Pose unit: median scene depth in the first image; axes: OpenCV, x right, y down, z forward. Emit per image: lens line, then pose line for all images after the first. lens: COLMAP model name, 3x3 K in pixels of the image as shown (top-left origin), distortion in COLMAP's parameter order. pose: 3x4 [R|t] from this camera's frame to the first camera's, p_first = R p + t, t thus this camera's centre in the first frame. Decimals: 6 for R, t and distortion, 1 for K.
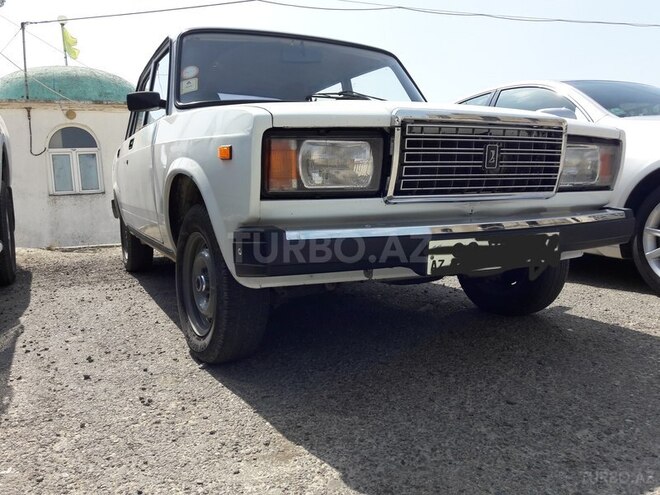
lens RADIAL K [[581.0, 0, 330.0], [0, 581.0, 247.5], [0, 0, 1]] dist [0.085217, -0.173417]
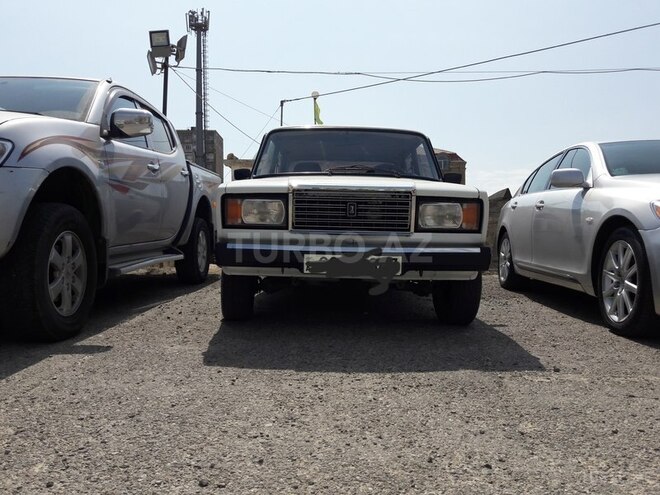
lens RADIAL K [[581.0, 0, 330.0], [0, 581.0, 247.5], [0, 0, 1]] dist [0.085217, -0.173417]
pose [[0.893628, 0.047621, -0.446275, 1.022343], [-0.081820, 0.994977, -0.057667, 0.064459], [0.441287, 0.088047, 0.893036, -0.581313]]
